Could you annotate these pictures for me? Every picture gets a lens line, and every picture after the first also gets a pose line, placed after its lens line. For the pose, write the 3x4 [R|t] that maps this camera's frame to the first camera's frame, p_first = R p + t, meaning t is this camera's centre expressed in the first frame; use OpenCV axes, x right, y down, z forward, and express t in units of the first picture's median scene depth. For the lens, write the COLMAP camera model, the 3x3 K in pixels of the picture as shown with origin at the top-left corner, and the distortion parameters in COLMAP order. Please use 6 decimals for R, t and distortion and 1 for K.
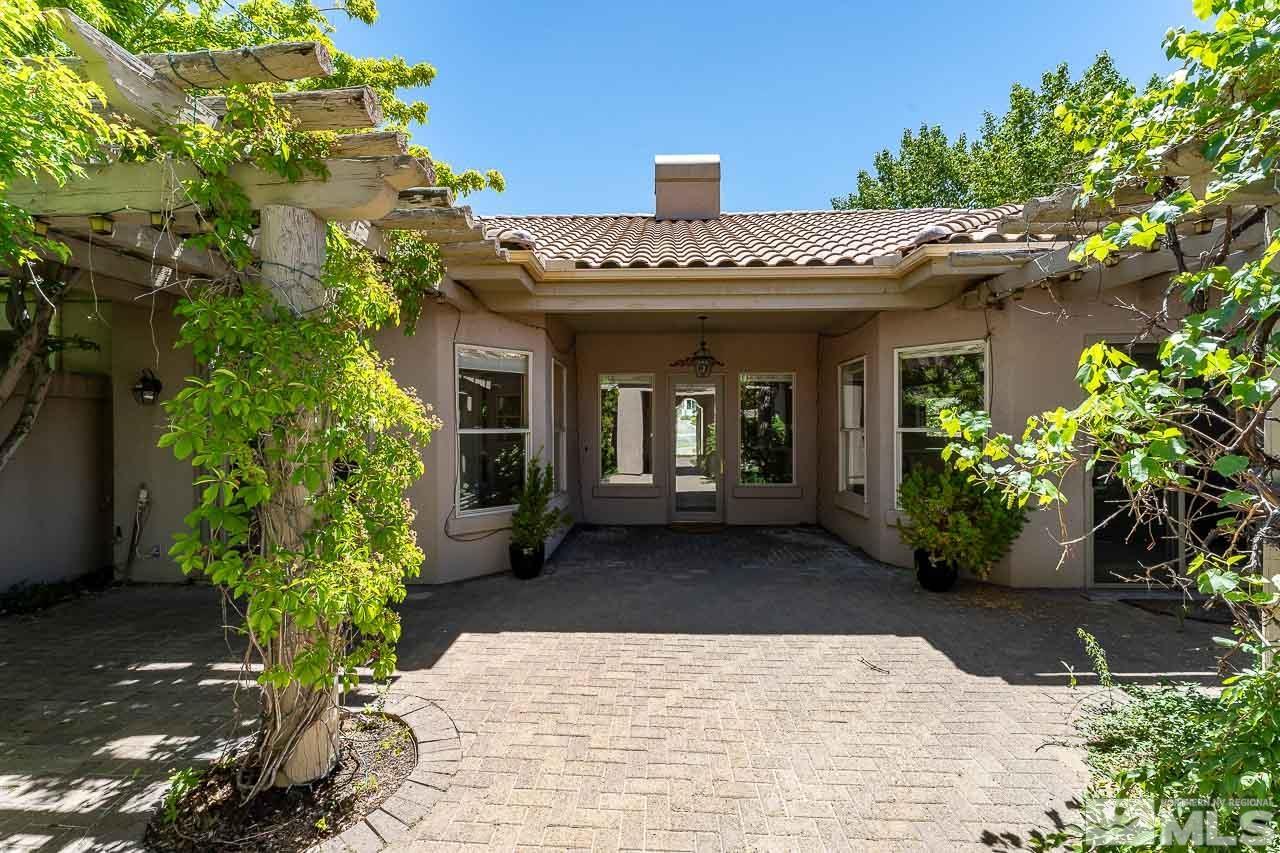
lens RADIAL K [[509.7, 0, 640.0], [0, 509.7, 426.5], [0, 0, 1]] dist [-0.000088, 0.000092]
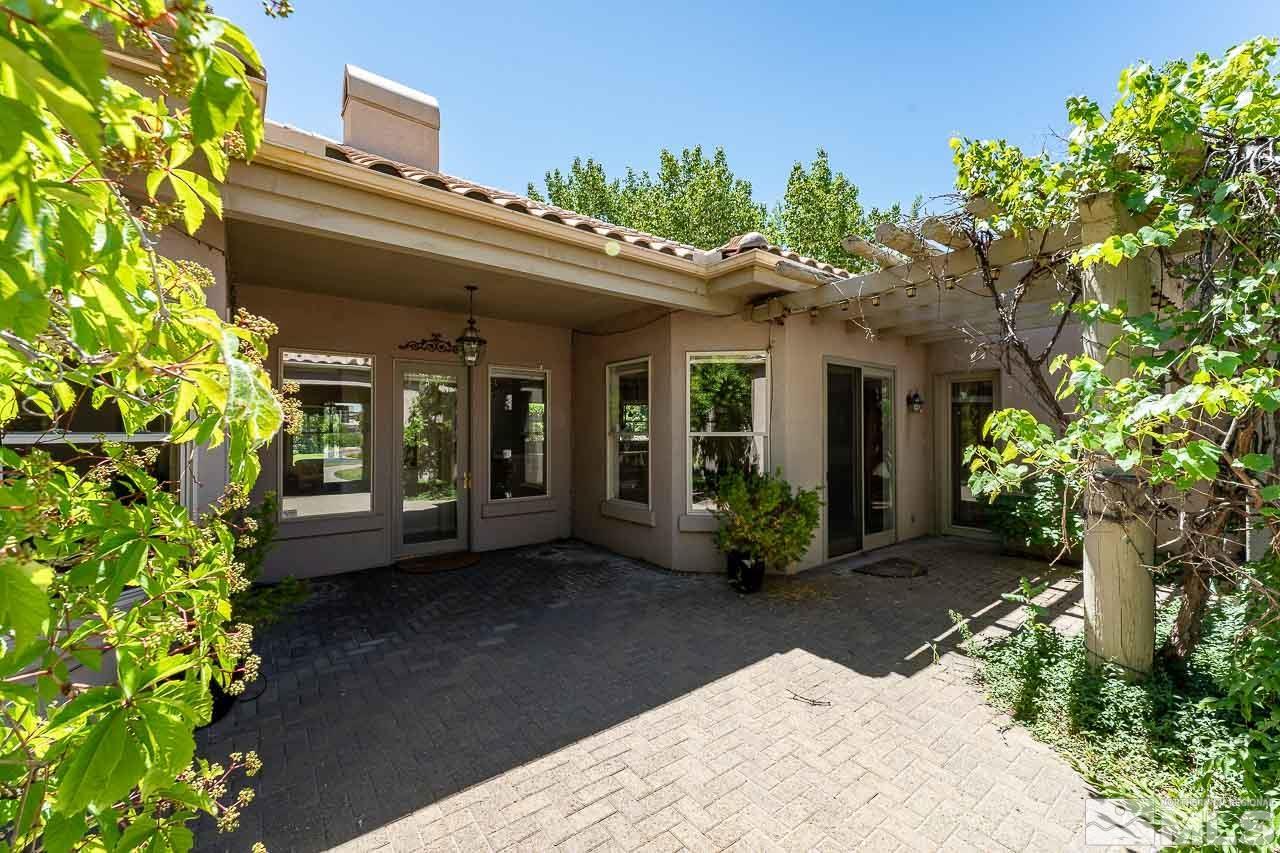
lens RADIAL K [[509.7, 0, 640.0], [0, 509.7, 426.5], [0, 0, 1]] dist [-0.000088, 0.000092]
pose [[0.768976, 0.008790, 0.639217, -0.176978], [-0.001516, 0.999928, -0.011925, 0.003379], [-0.639276, 0.008201, 0.768934, 0.265465]]
